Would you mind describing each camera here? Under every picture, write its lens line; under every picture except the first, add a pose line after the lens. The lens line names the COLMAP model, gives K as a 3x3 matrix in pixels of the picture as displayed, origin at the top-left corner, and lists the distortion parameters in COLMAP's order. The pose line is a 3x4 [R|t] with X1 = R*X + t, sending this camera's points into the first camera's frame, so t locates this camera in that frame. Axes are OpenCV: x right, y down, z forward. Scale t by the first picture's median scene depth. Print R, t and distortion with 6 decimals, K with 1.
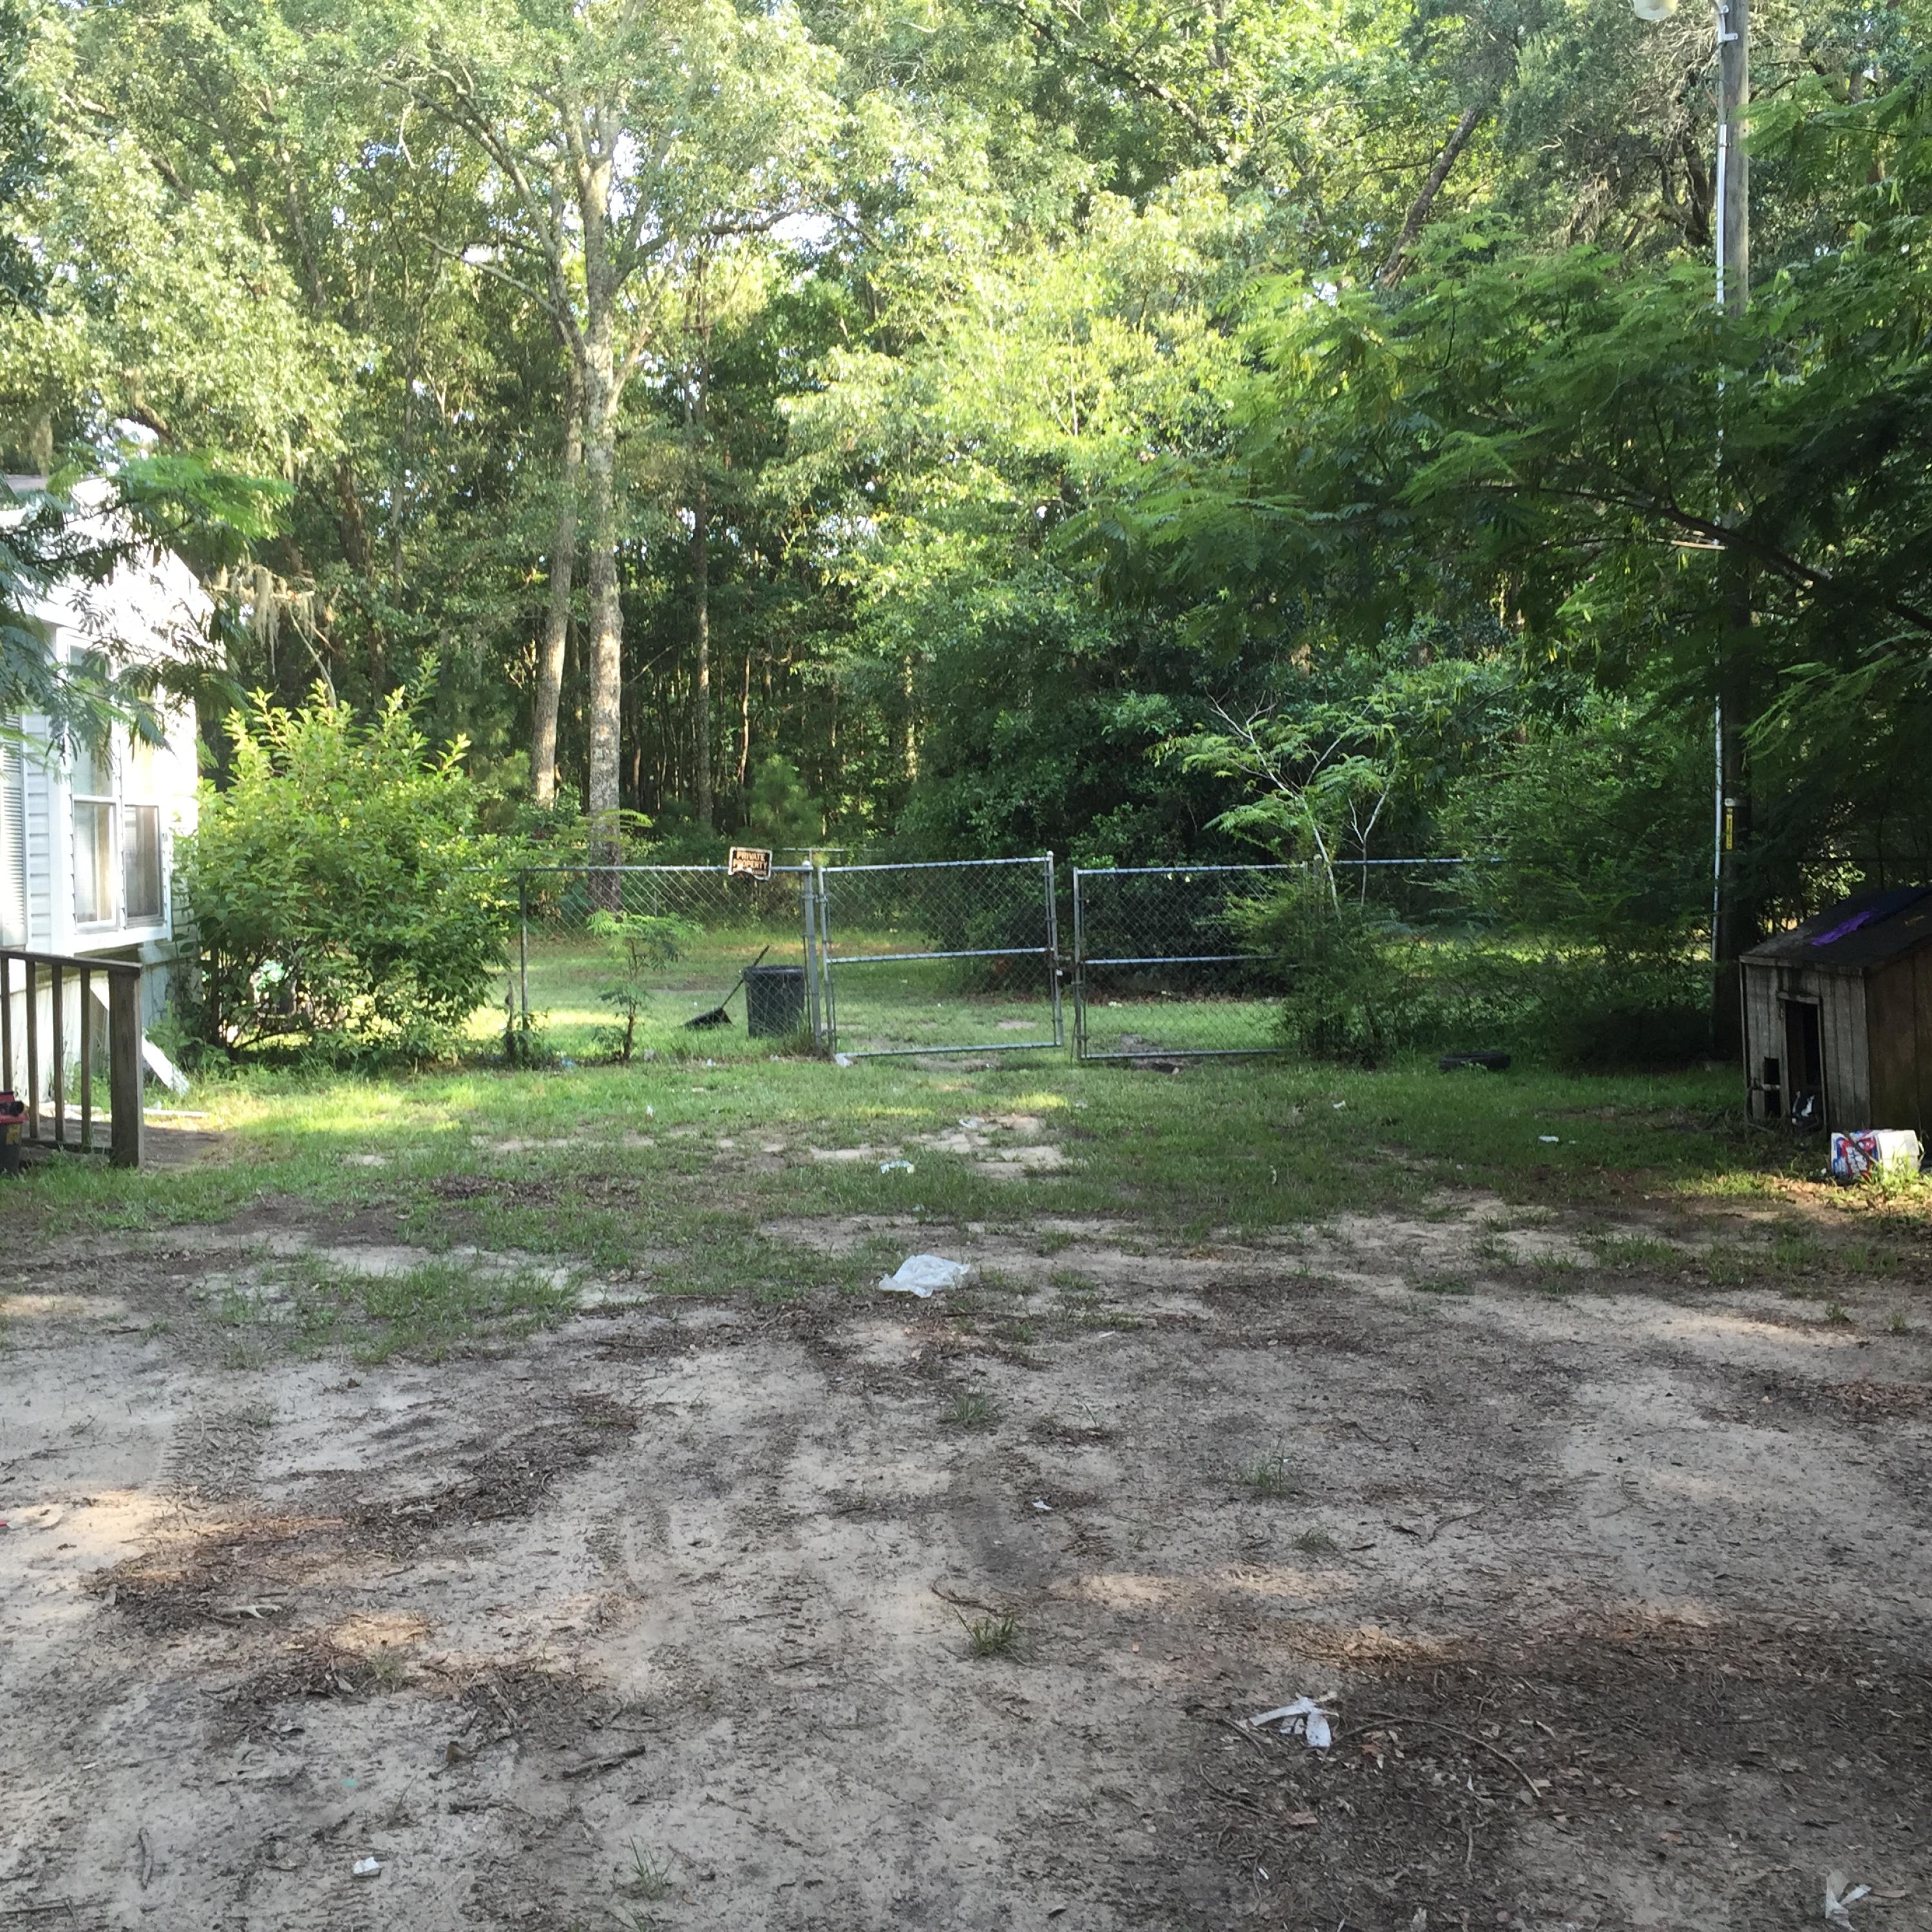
lens RADIAL K [[2085.3, 0, 1004.1], [0, 2085.3, 962.8], [0, 0, 1]] dist [0.076025, -0.058946]
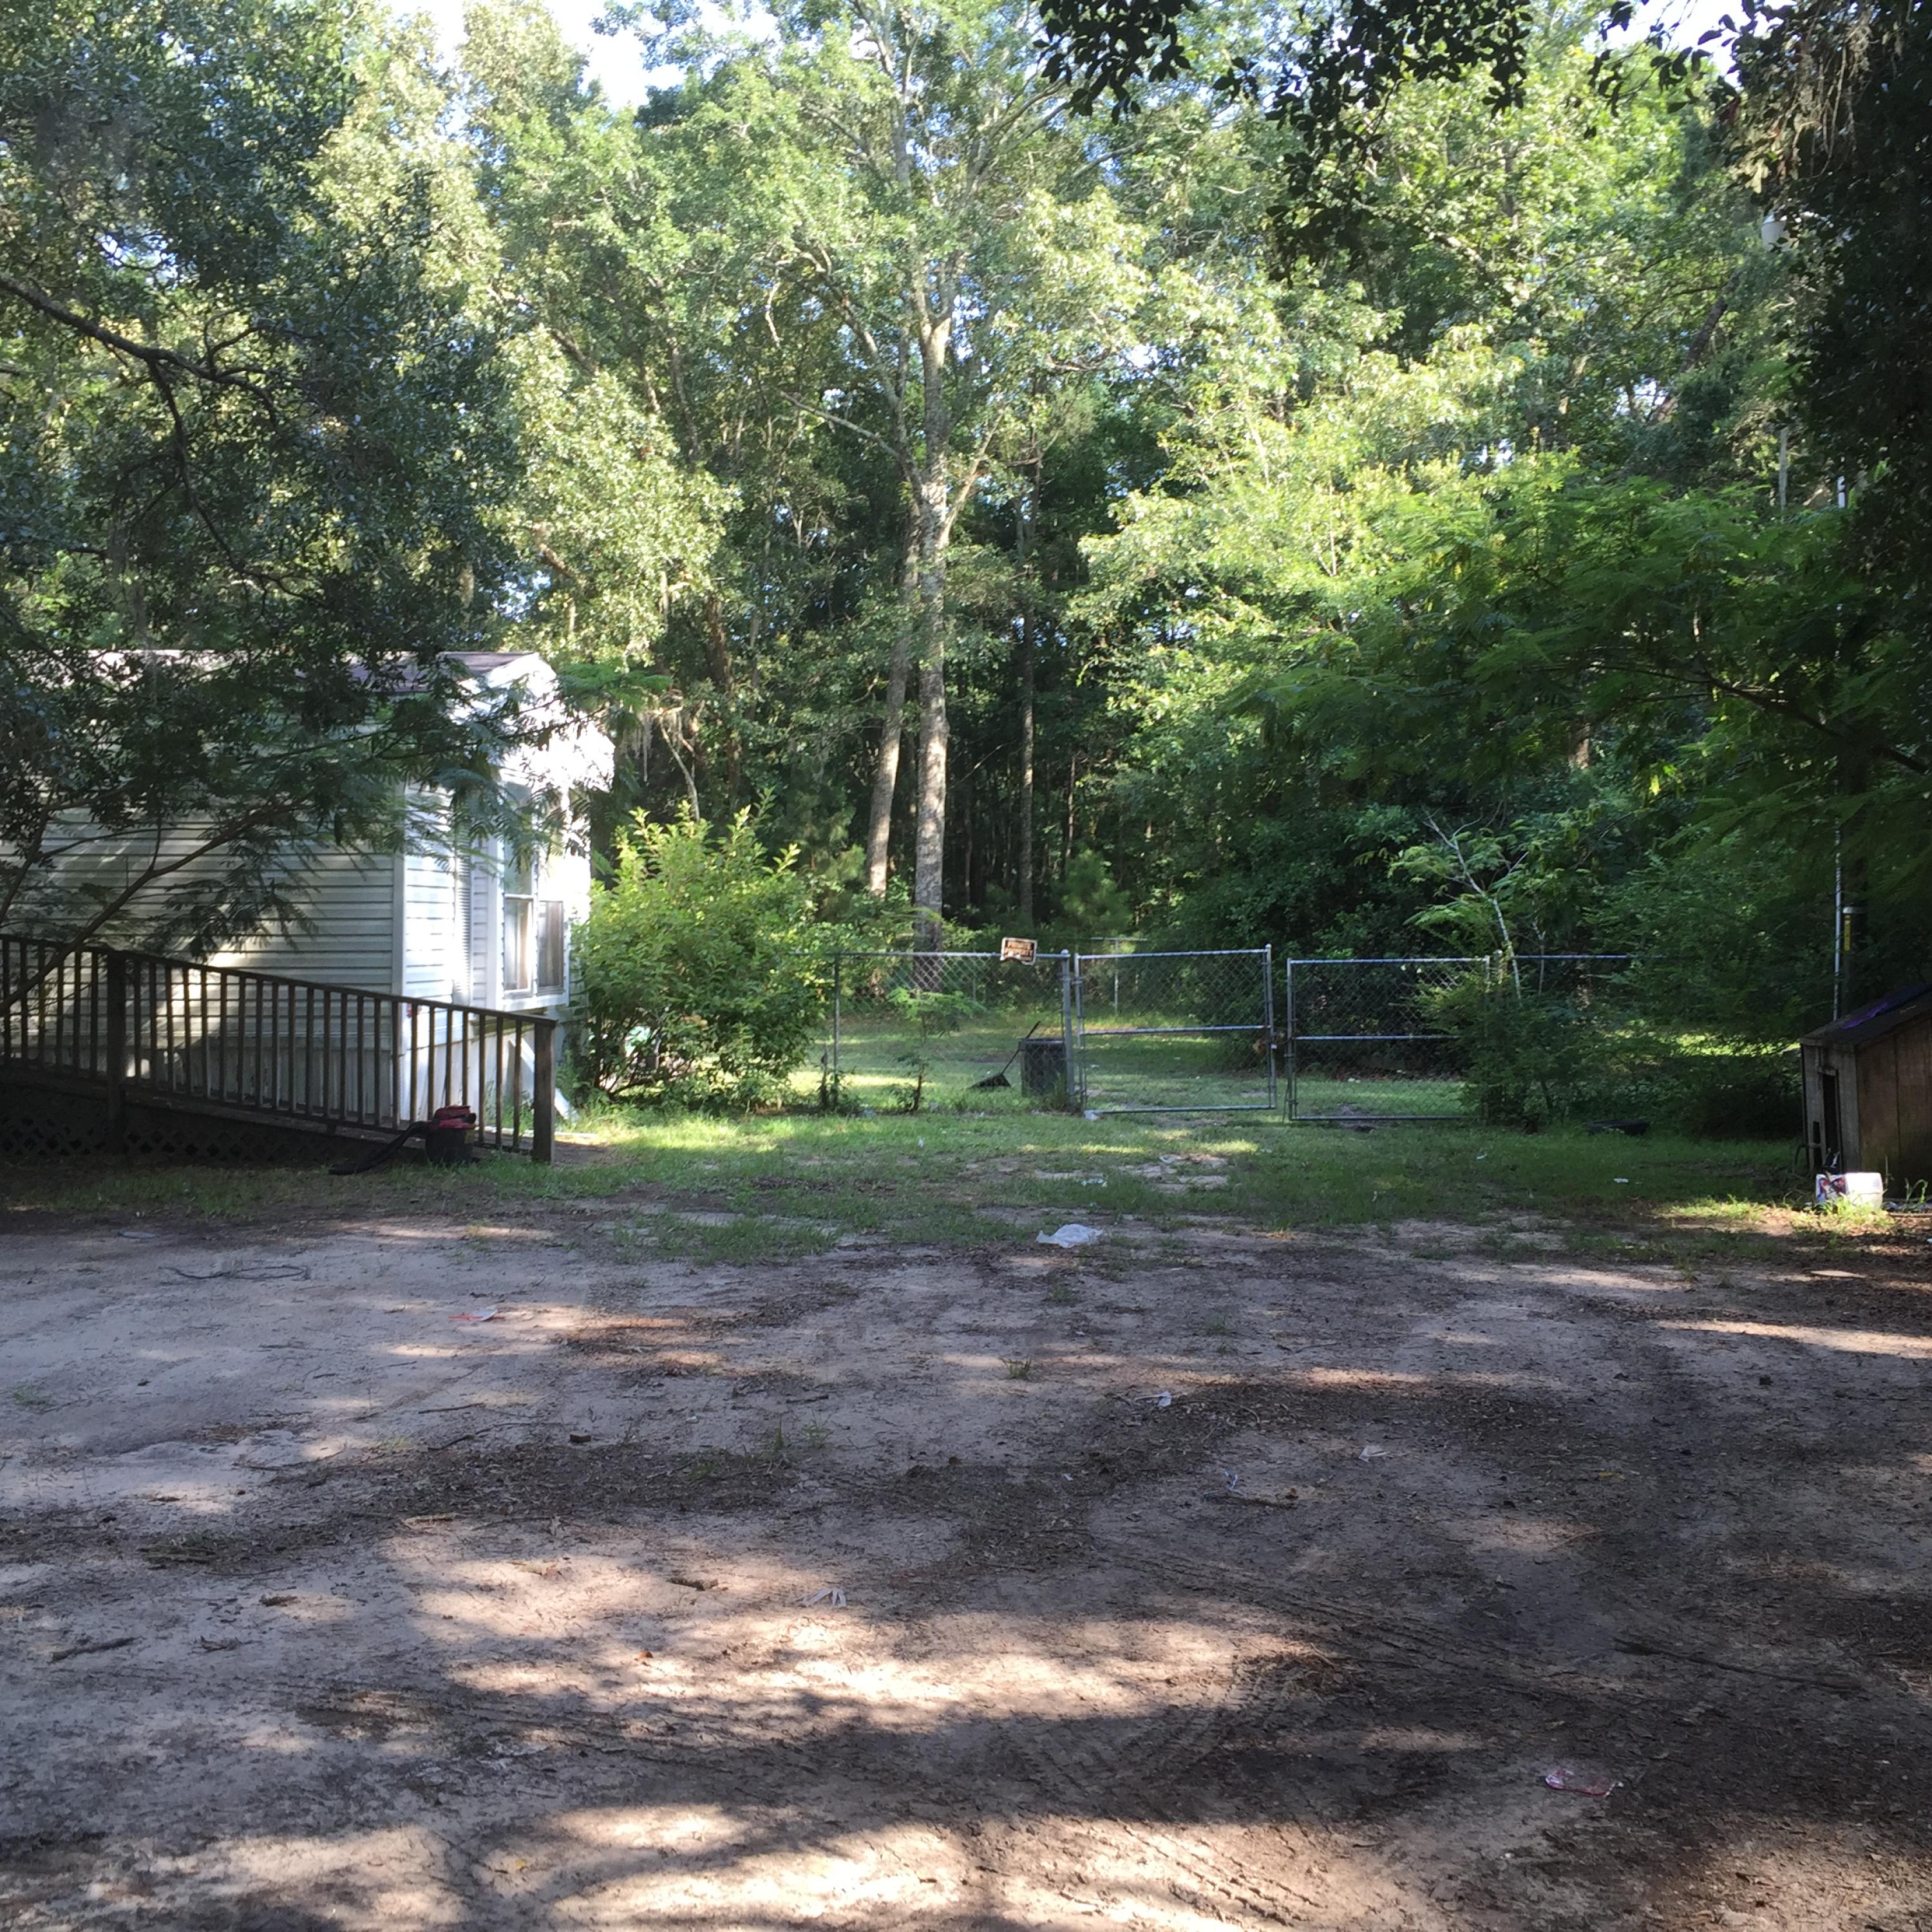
lens RADIAL K [[2085.3, 0, 1004.1], [0, 2085.3, 962.8], [0, 0, 1]] dist [0.076025, -0.058946]
pose [[0.987115, 0.013941, -0.159406, 0.036615], [-0.020669, 0.998960, -0.040631, 0.004967], [0.158673, 0.043402, 0.986377, -0.113743]]
